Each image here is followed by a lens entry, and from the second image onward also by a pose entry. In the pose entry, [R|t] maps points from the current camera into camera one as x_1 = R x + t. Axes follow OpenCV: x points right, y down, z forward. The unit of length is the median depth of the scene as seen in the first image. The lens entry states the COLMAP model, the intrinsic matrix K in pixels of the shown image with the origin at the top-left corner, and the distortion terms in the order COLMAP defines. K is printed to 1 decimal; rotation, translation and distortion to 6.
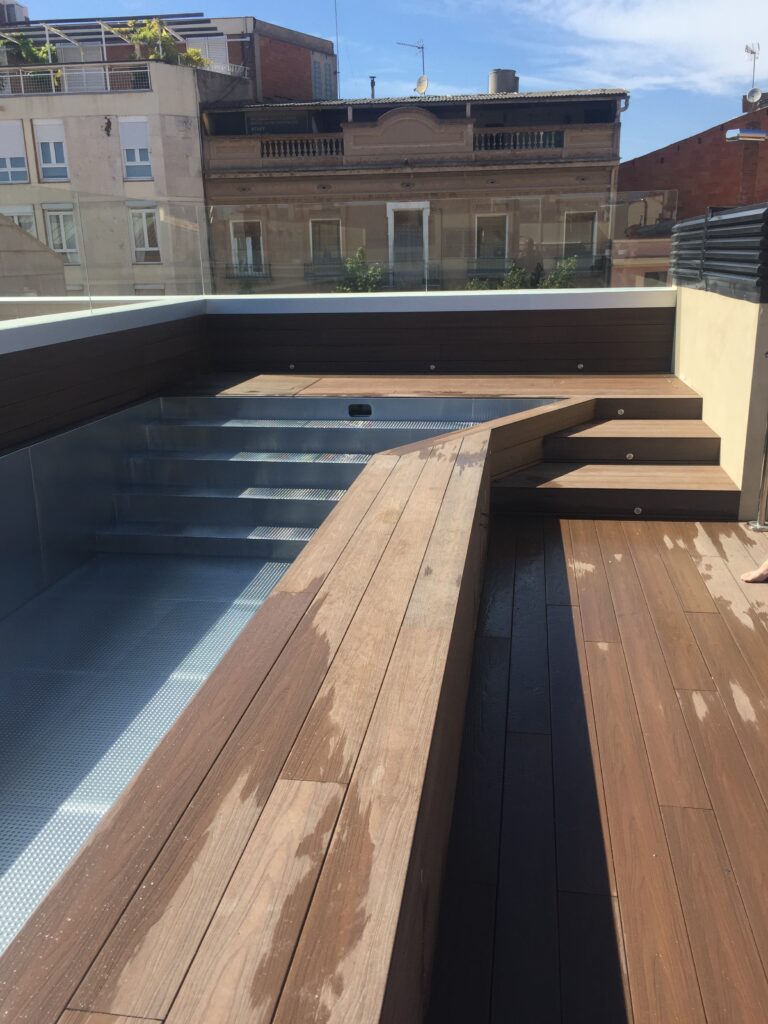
lens RADIAL K [[871.3, 0, 384.0], [0, 871.3, 512.0], [0, 0, 1]] dist [0.095828, -0.128771]
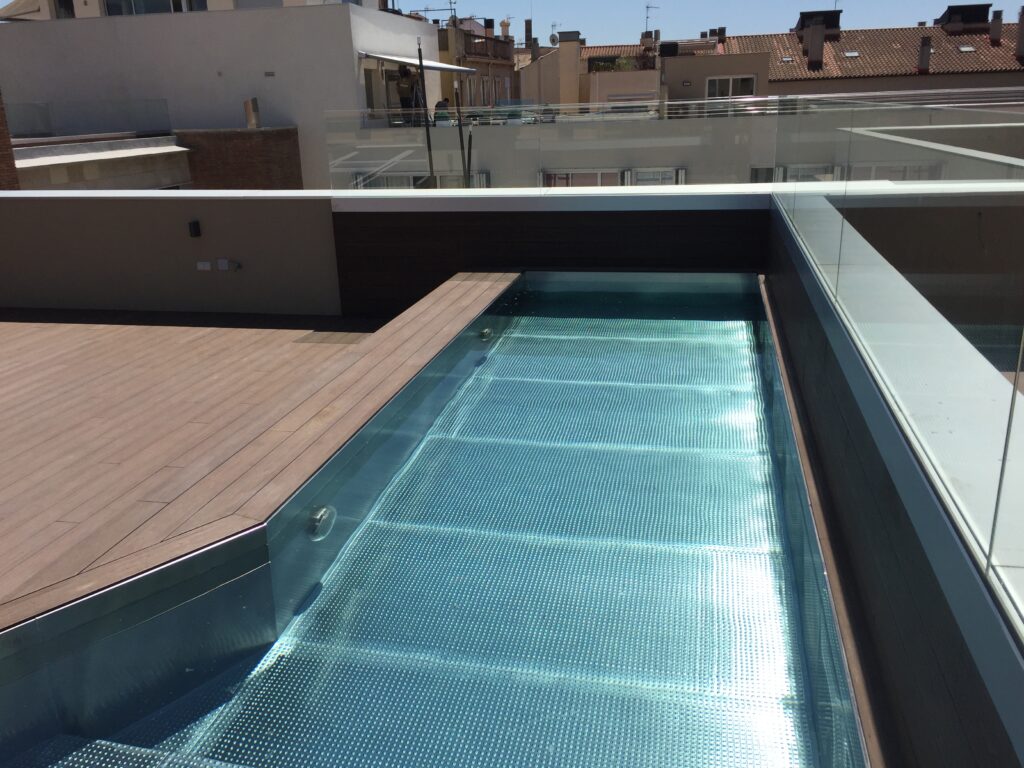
lens RADIAL K [[871.3, 0, 507.3], [0, 871.3, 378.4], [0, 0, 1]] dist [0.095828, -0.128771]
pose [[-0.996583, 0.029906, 0.076993, -0.397124], [0.067990, 0.826312, 0.559094, -0.814968], [-0.046900, 0.562418, -0.825522, 2.242073]]
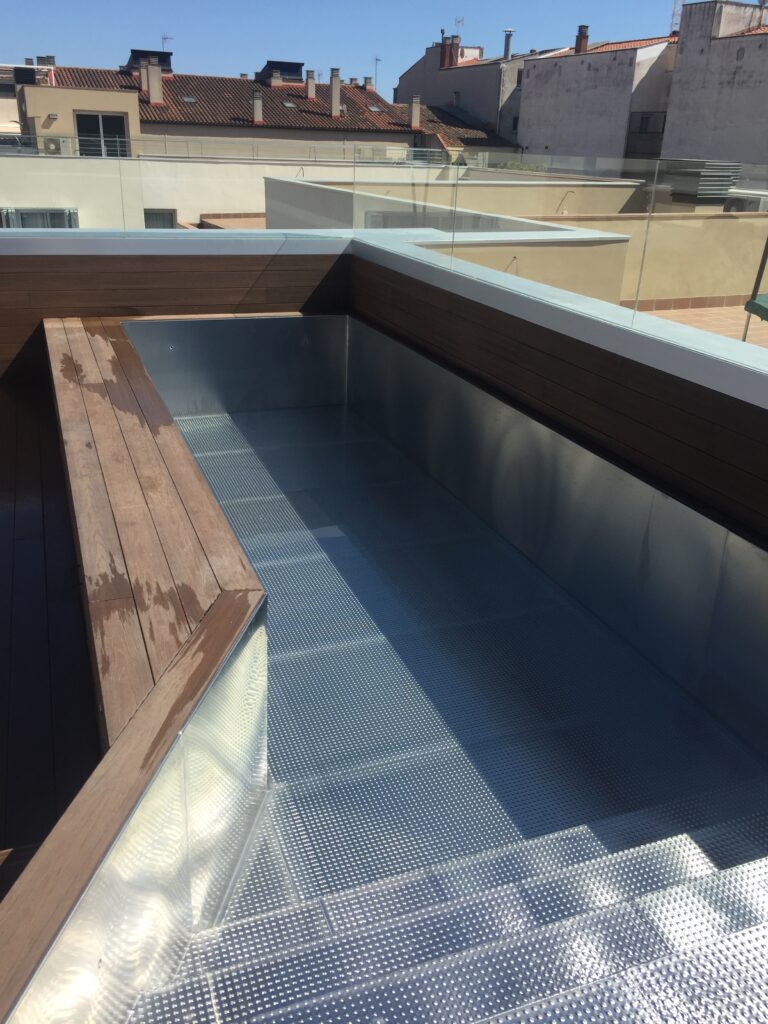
lens RADIAL K [[871.3, 0, 384.0], [0, 871.3, 512.0], [0, 0, 1]] dist [0.095828, -0.128771]
pose [[-0.867387, 0.180984, -0.463556, 0.310621], [-0.160991, 0.779371, 0.605527, -0.788797], [0.470873, 0.599855, -0.646879, 2.125584]]
